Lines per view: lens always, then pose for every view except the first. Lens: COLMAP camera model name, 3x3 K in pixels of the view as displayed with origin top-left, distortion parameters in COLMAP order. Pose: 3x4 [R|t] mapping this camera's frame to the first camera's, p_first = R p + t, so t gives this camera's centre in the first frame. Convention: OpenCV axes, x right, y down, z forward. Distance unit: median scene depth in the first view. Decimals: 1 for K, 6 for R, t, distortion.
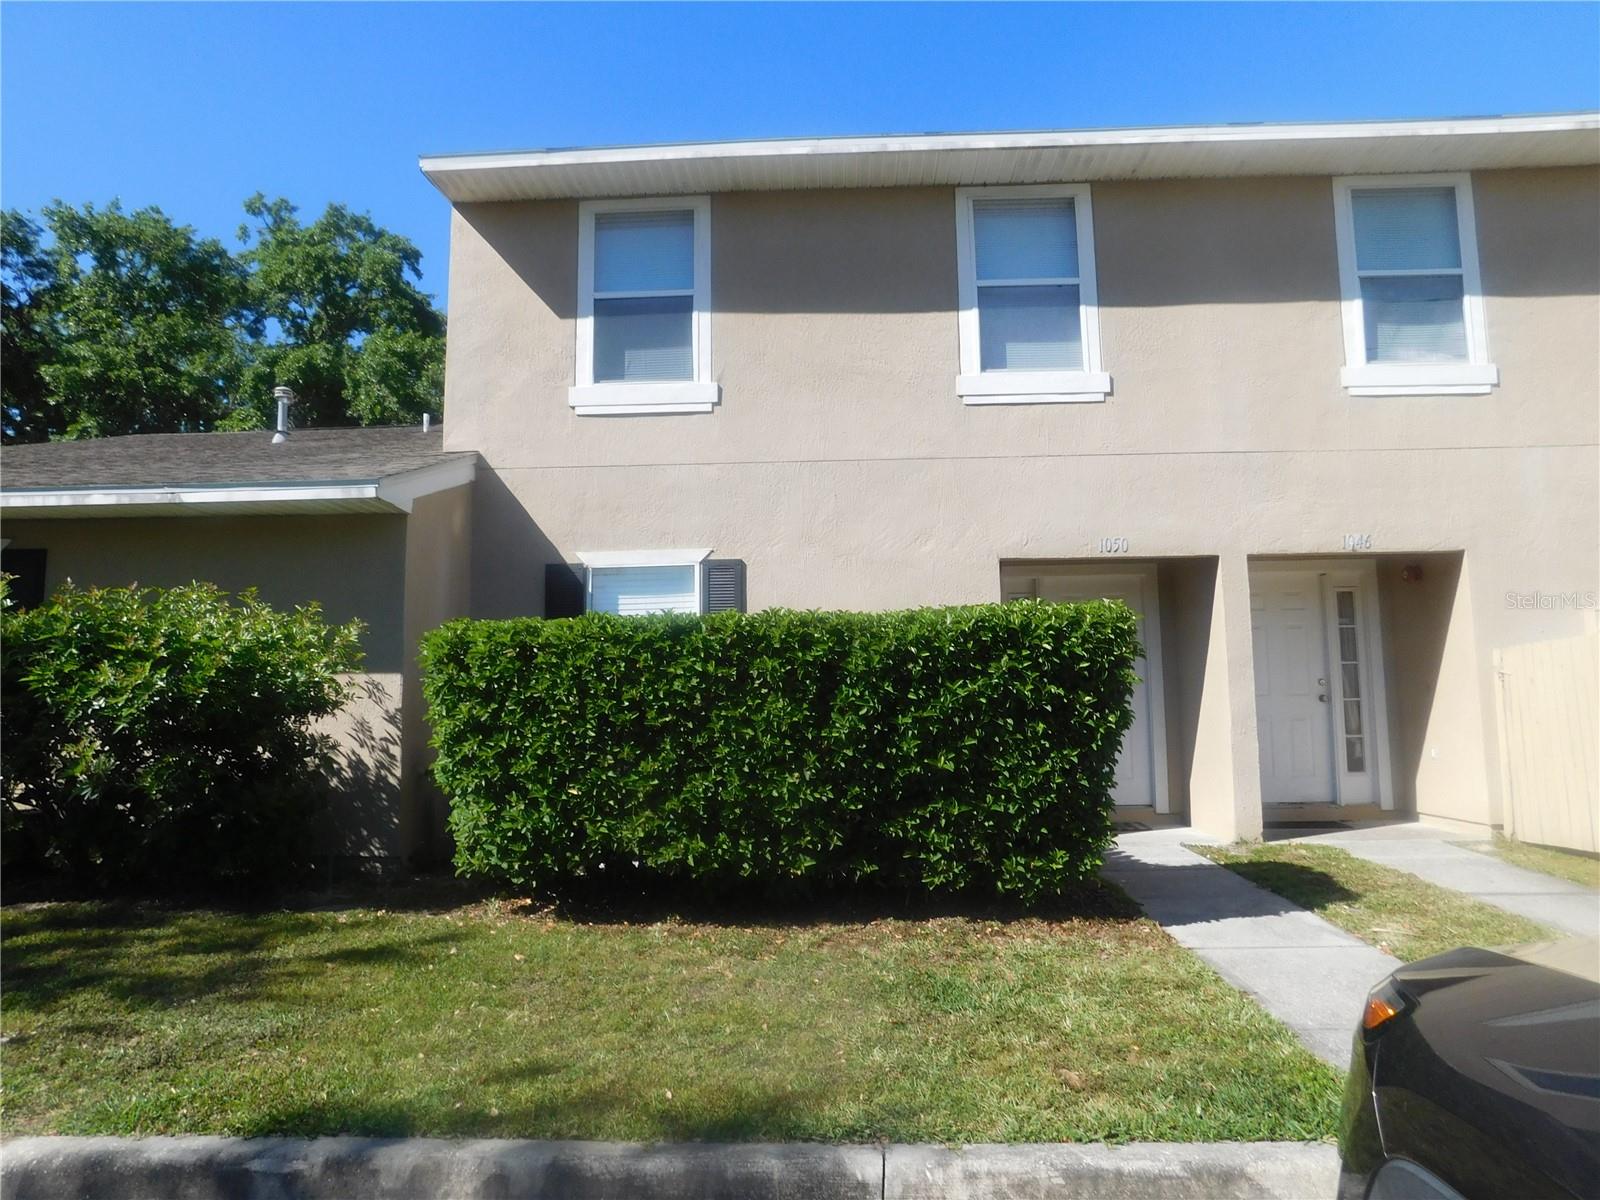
lens RADIAL K [[1030.0, 0, 795.5], [0, 1030.0, 599.1], [0, 0, 1]] dist [-0.077375, 0.060945]
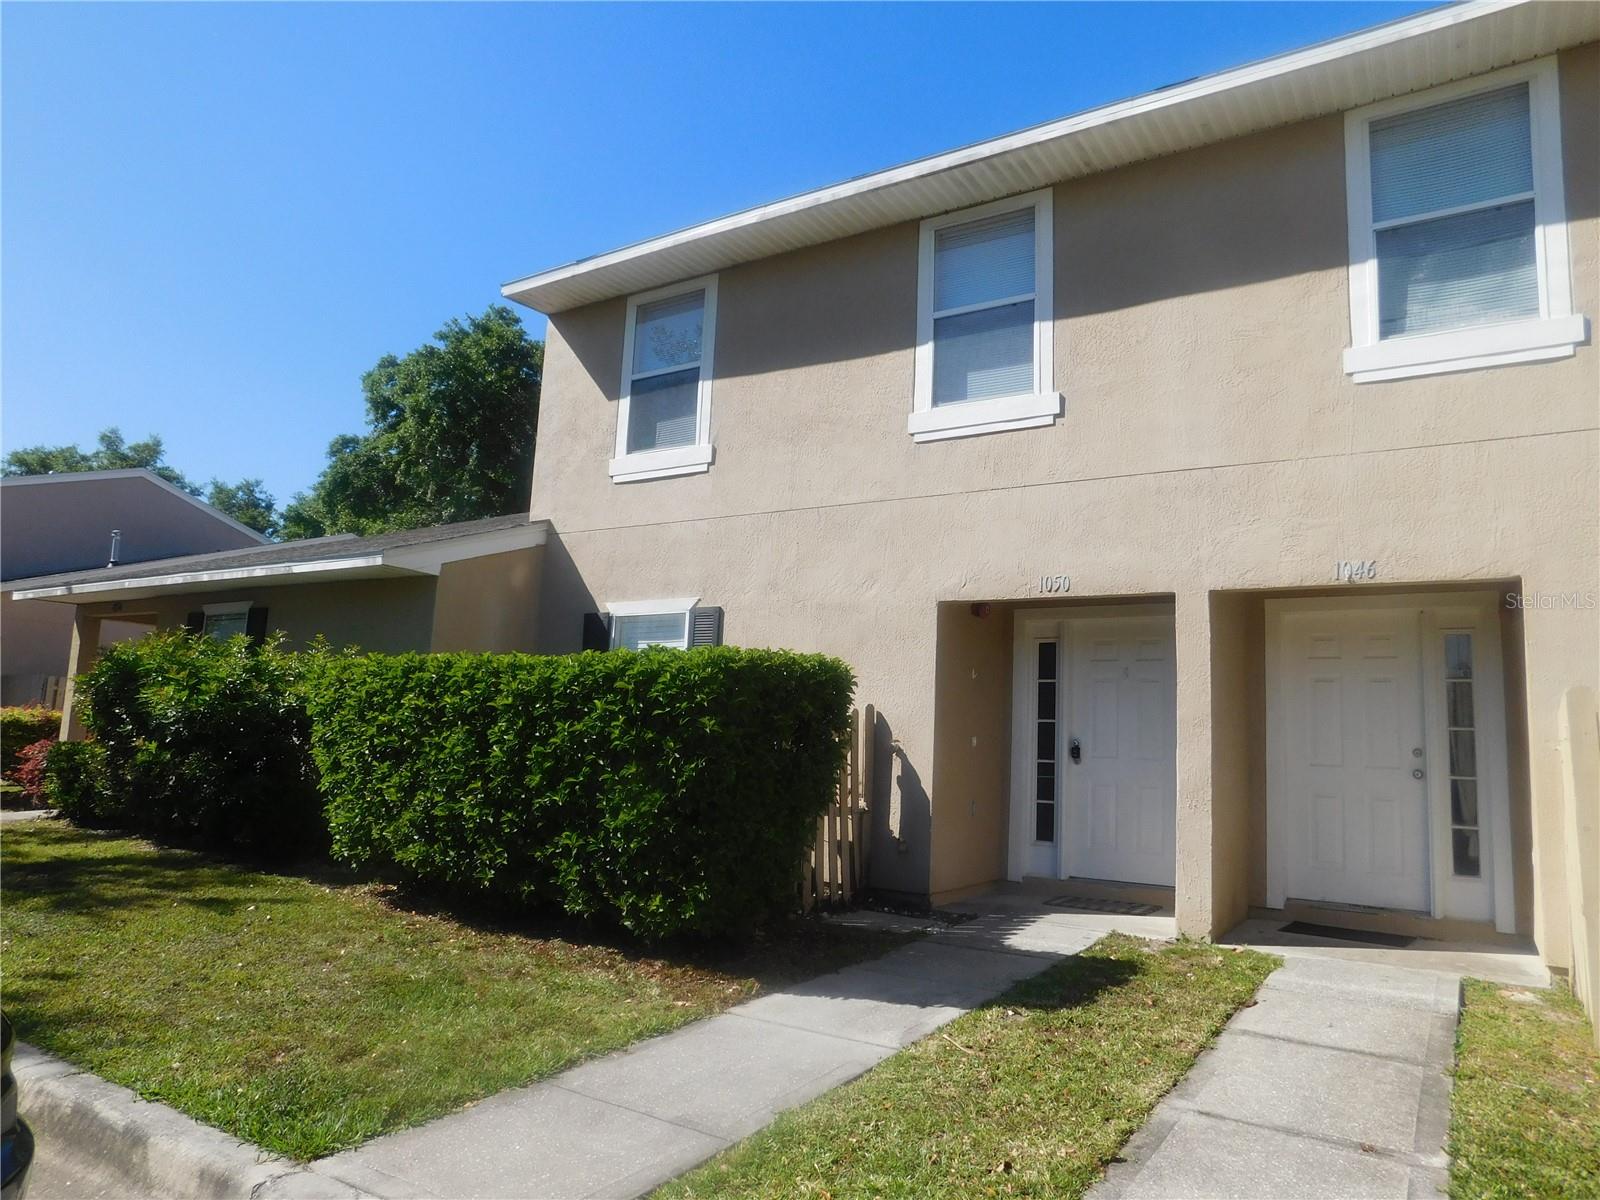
lens RADIAL K [[1030.0, 0, 795.5], [0, 1030.0, 599.1], [0, 0, 1]] dist [-0.077375, 0.060945]
pose [[0.868176, -0.020105, -0.495848, 0.541250], [-0.001331, 0.999081, -0.042839, -0.001105], [0.496254, 0.037852, 0.867352, 0.110865]]
